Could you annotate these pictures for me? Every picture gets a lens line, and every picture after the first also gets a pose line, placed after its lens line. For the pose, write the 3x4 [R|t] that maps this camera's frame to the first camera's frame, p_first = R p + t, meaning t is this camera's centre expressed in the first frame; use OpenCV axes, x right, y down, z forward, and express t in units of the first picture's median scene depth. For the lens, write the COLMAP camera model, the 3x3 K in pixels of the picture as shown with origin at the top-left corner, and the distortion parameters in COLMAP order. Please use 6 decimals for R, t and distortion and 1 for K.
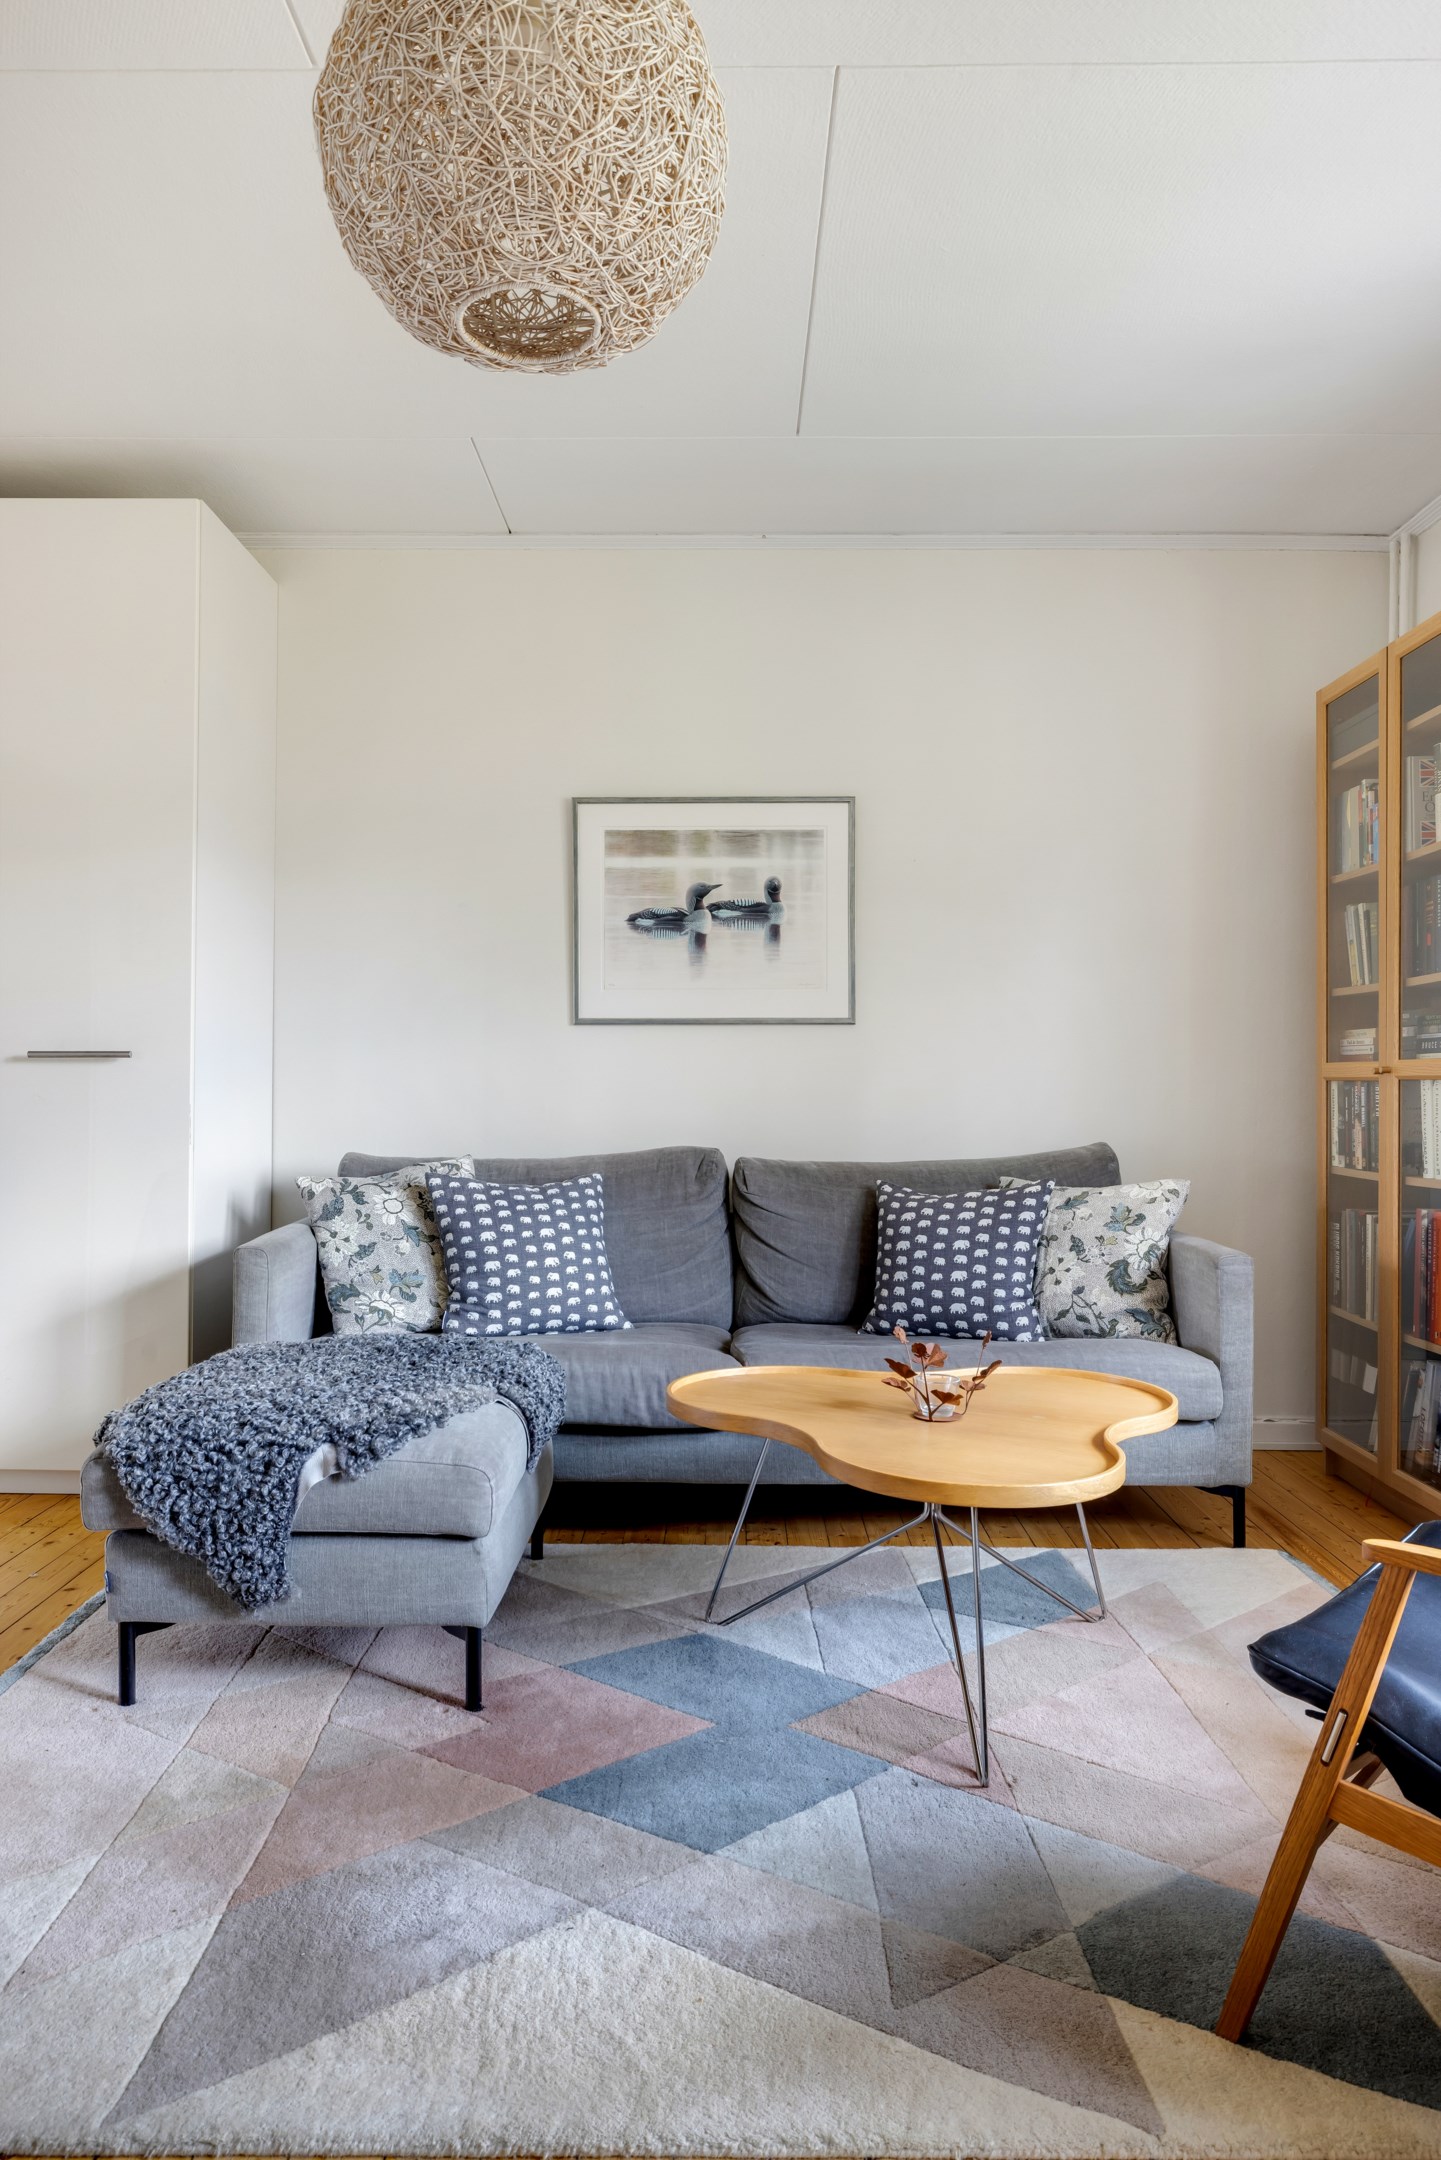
lens RADIAL K [[1434.7, 0, 682.6], [0, 1434.7, 1061.9], [0, 0, 1]] dist [-0.010393, 0.001943]
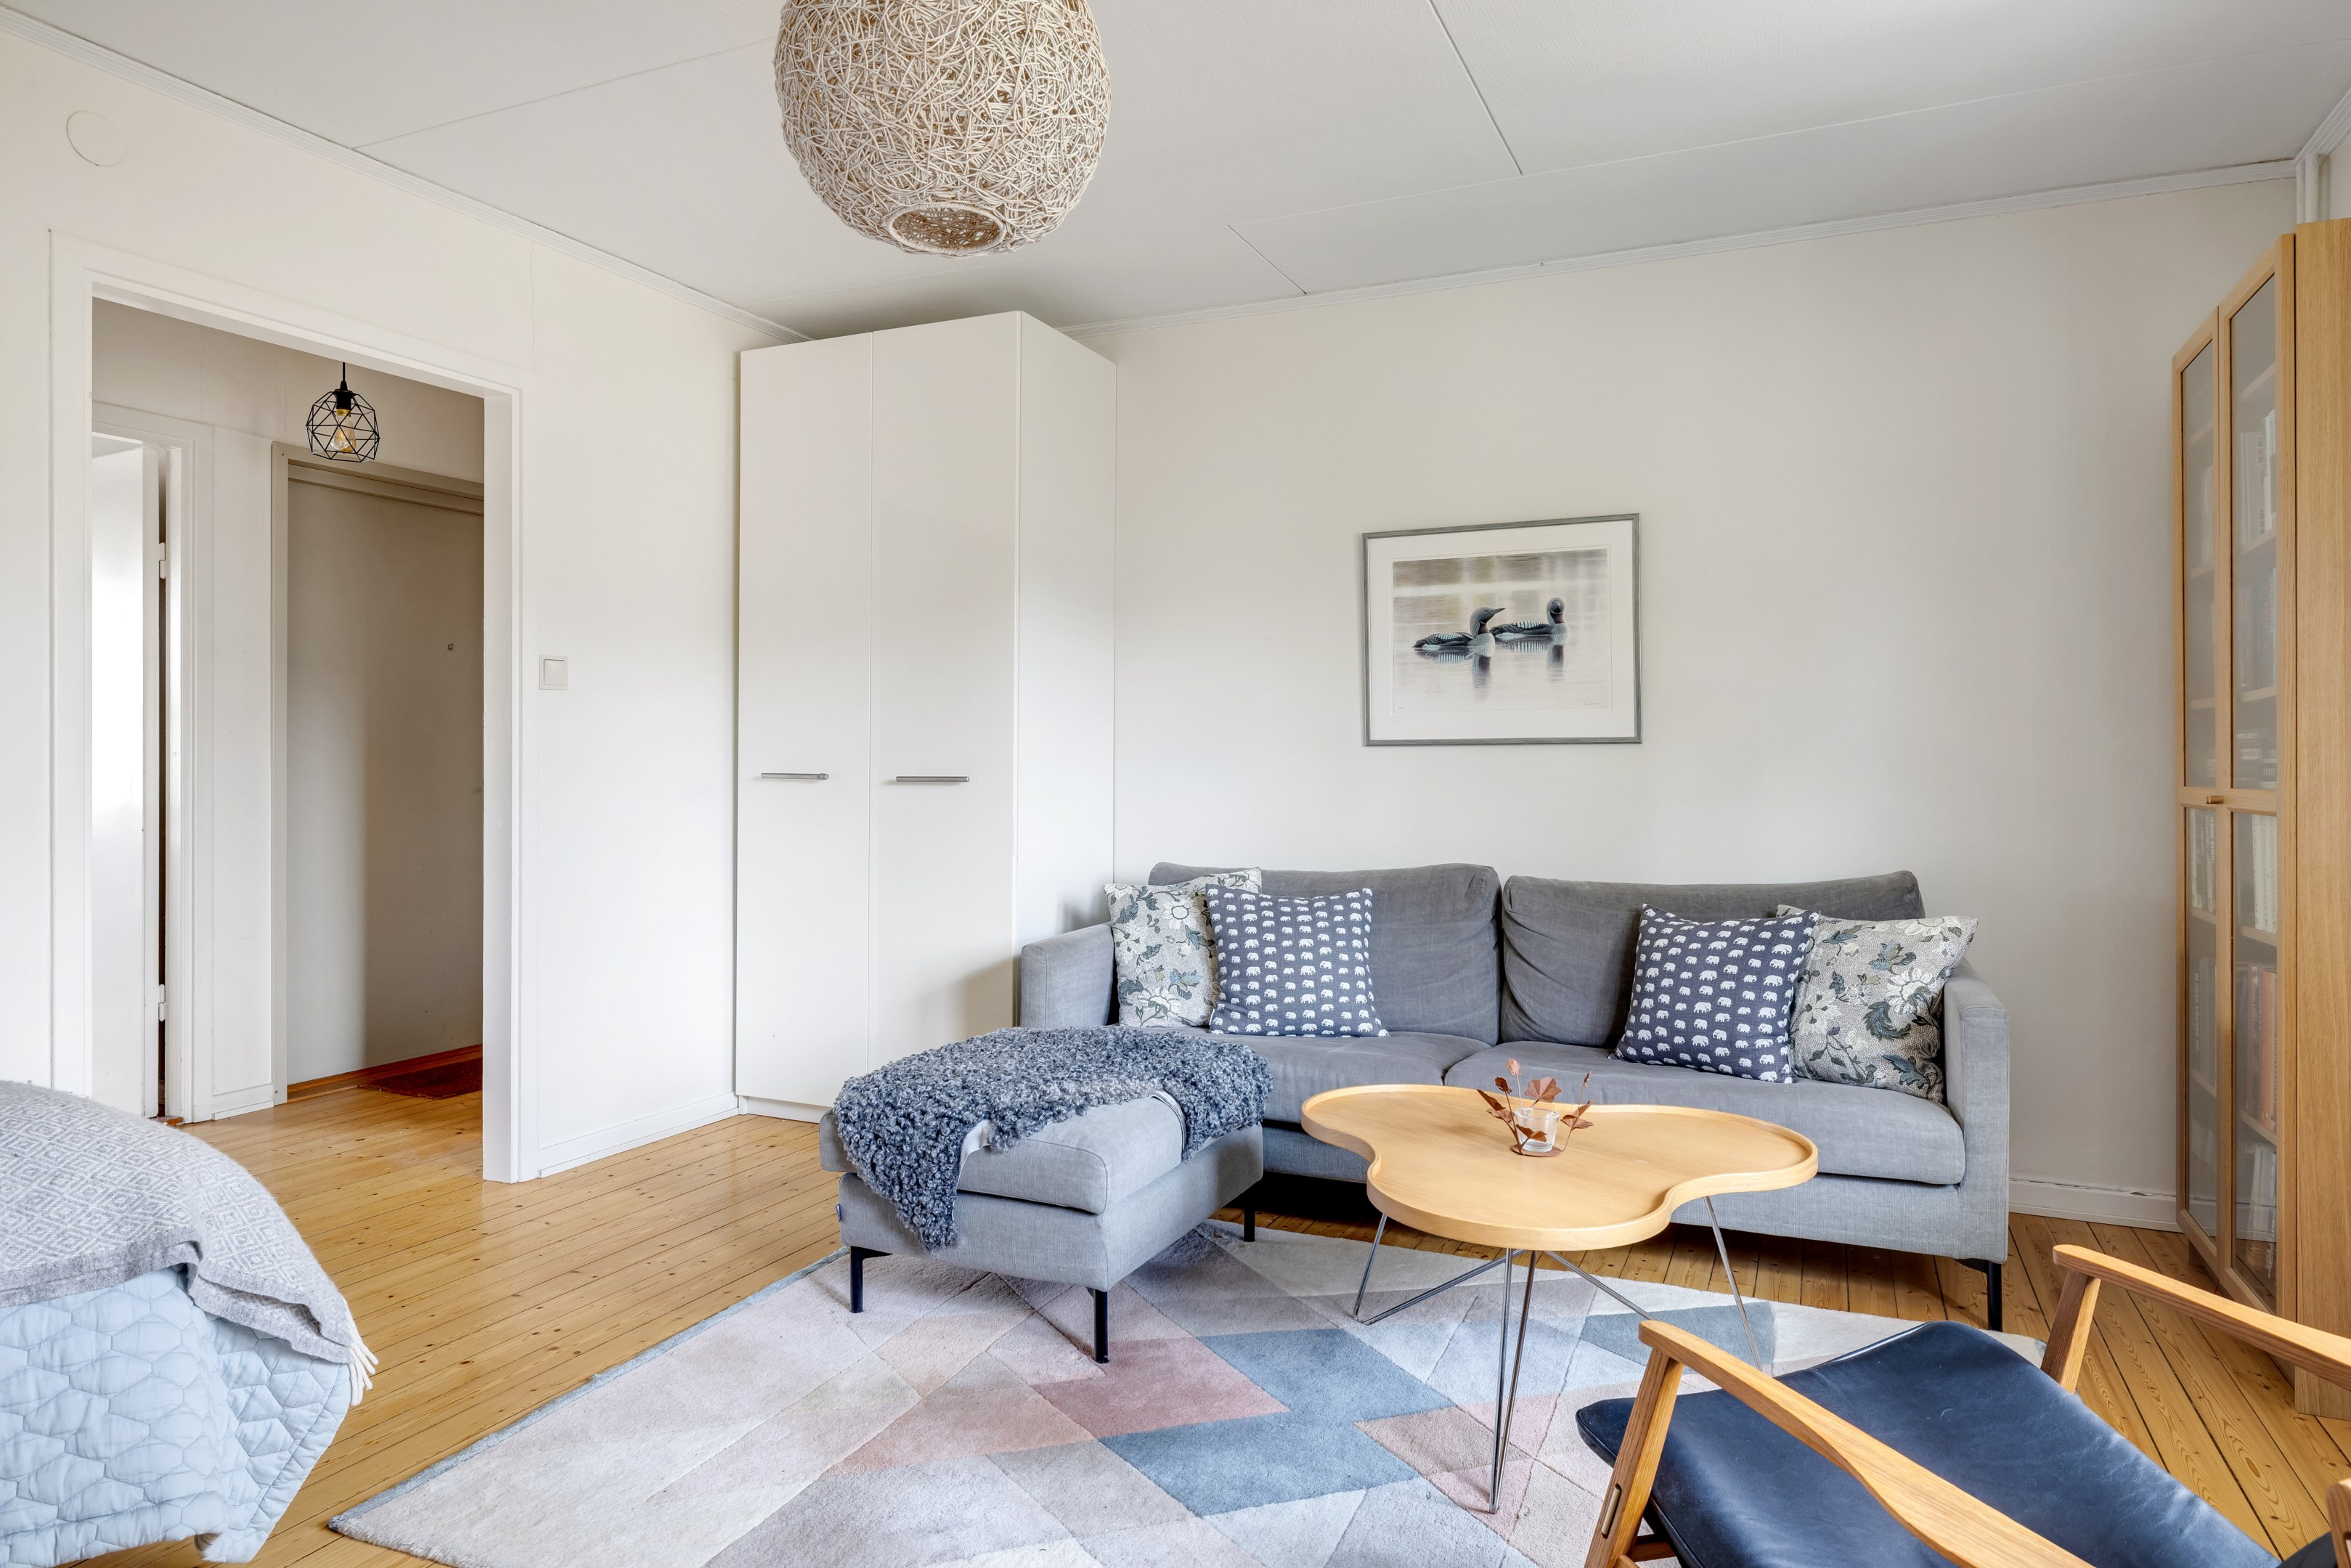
lens RADIAL K [[1392.5, 0, 1169.5], [0, 1392.5, 741.5], [0, 0, 1]] dist [-0.011612, 0.003855]
pose [[0.919549, -0.009949, -0.392849, 0.232441], [0.007933, 0.999946, -0.006755, -0.027789], [0.392895, 0.003095, 0.919578, -0.010707]]
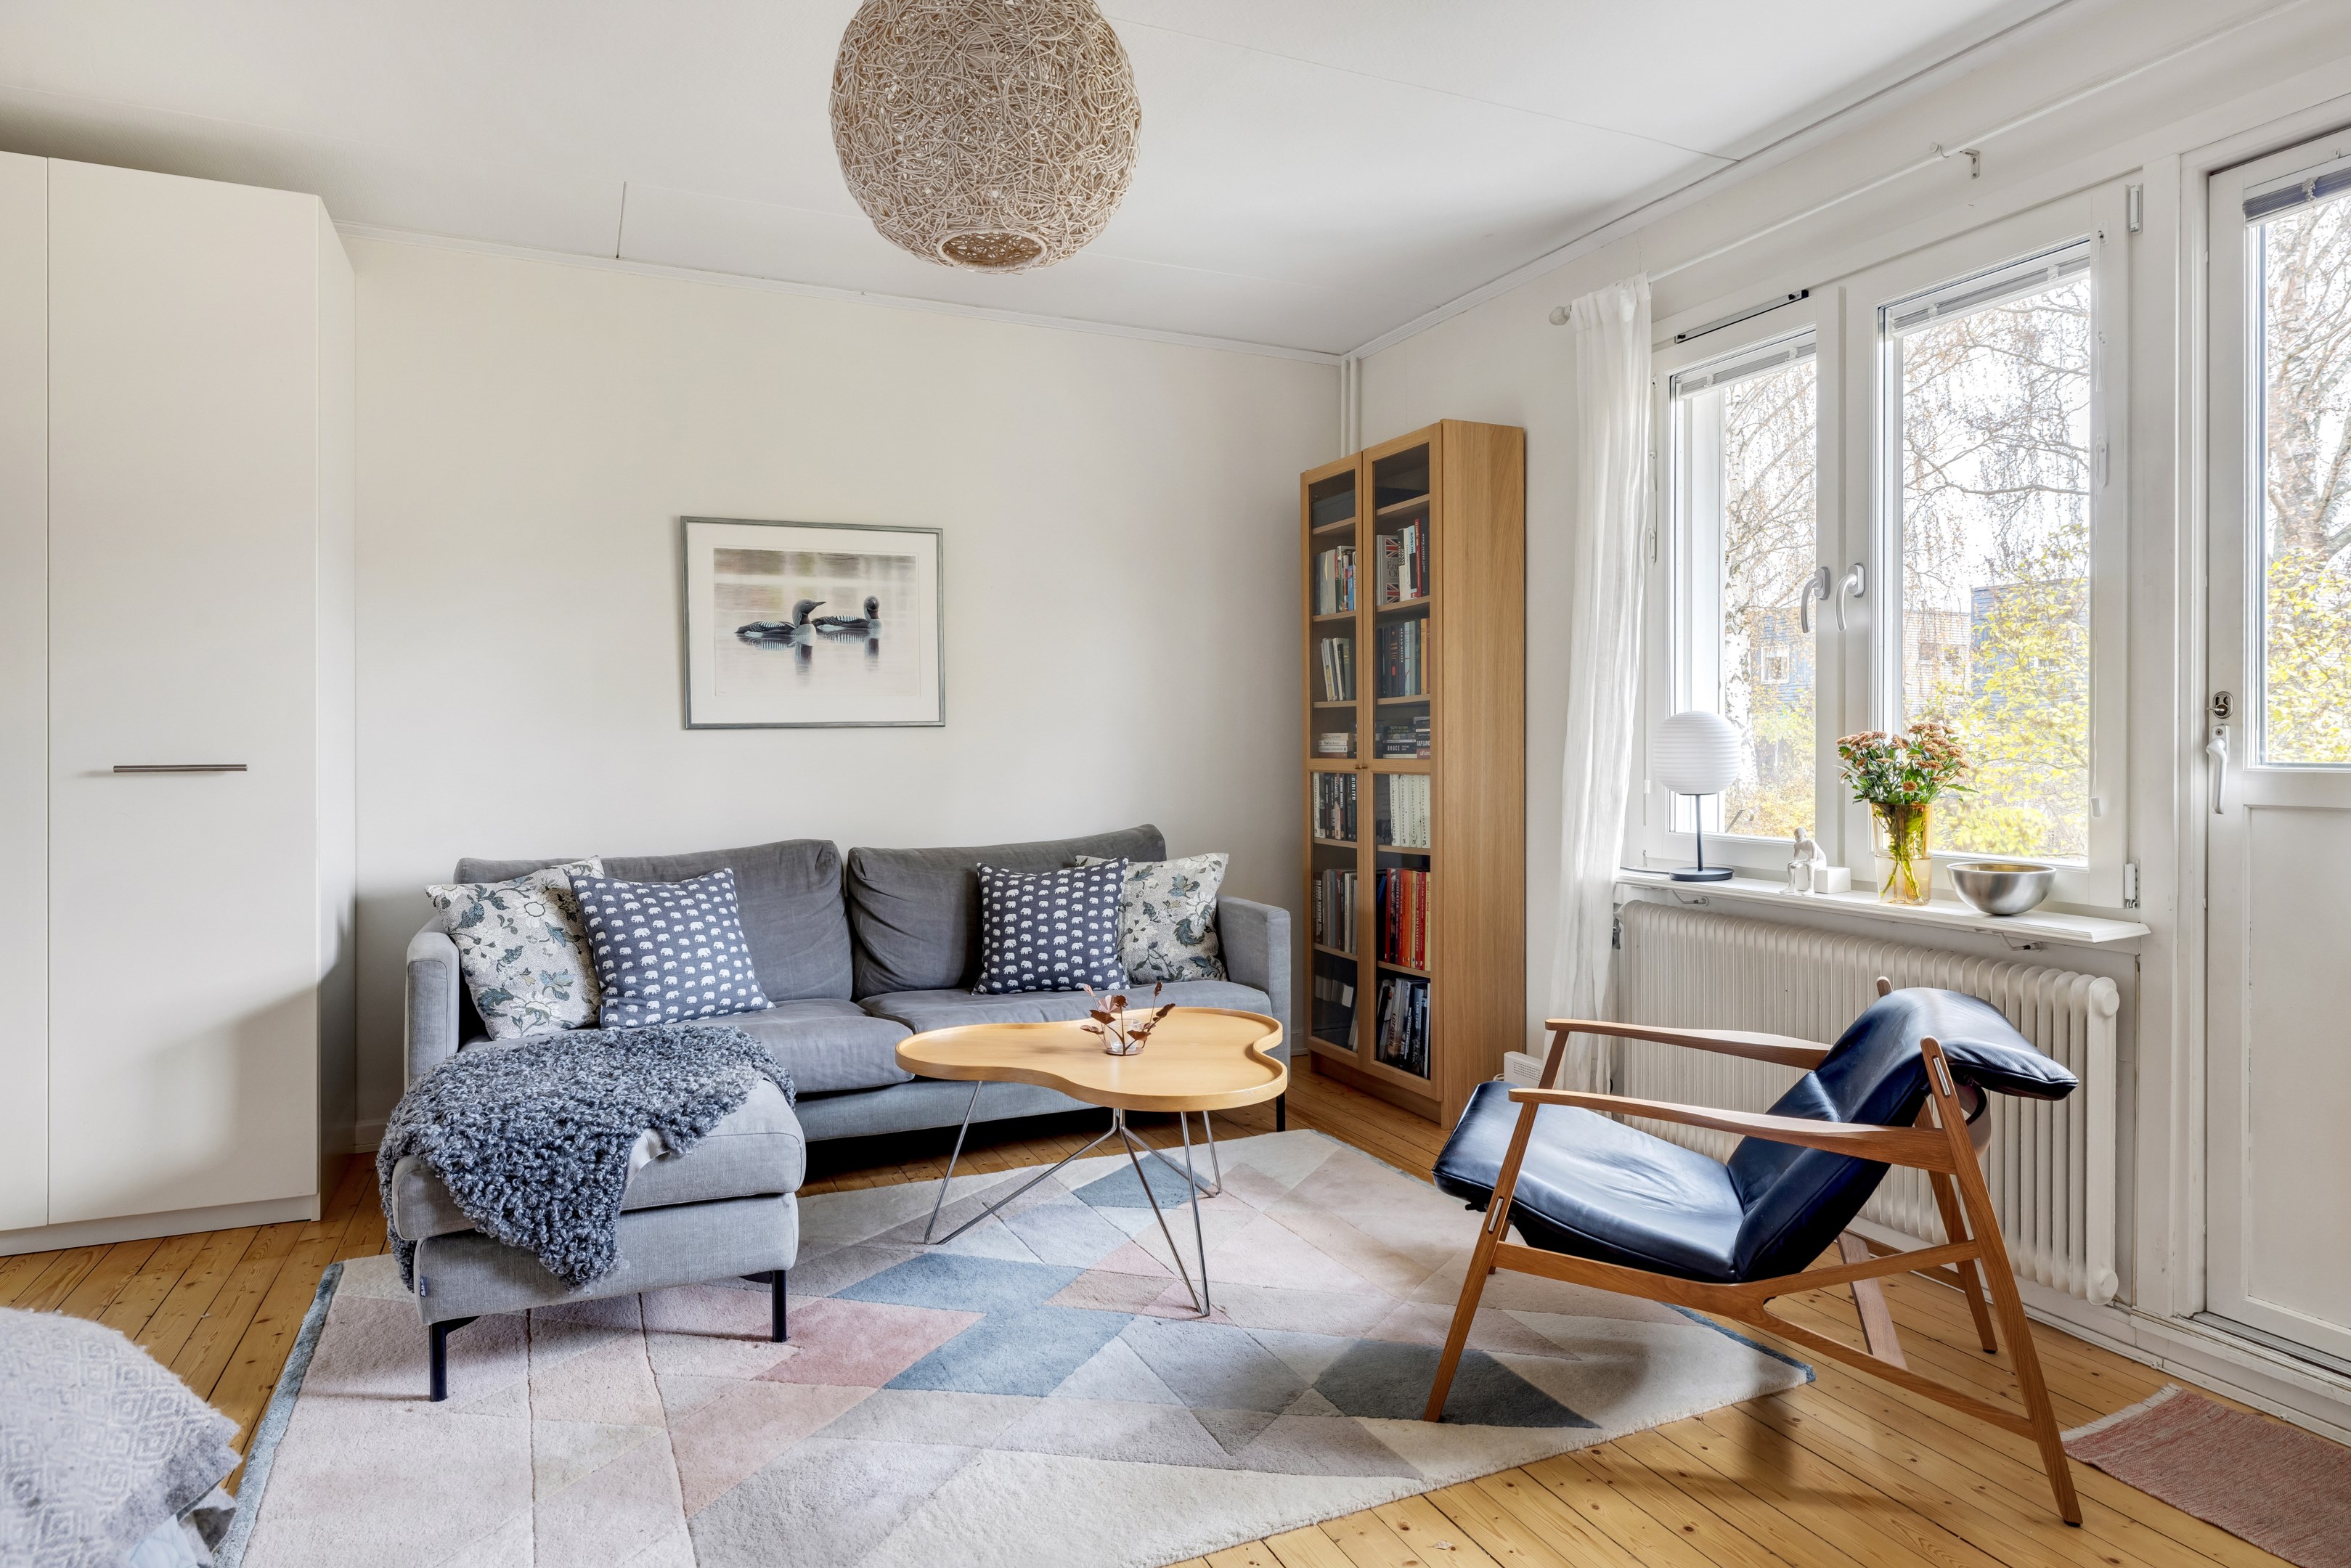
lens RADIAL K [[1392.5, 0, 1179.6], [0, 1392.5, 727.5], [0, 0, 1]] dist [-0.011612, 0.003855]
pose [[0.902403, -0.002846, 0.430885, -0.223553], [0.002686, 0.999996, 0.000980, -0.031482], [-0.430886, 0.000273, 0.902406, -0.106457]]
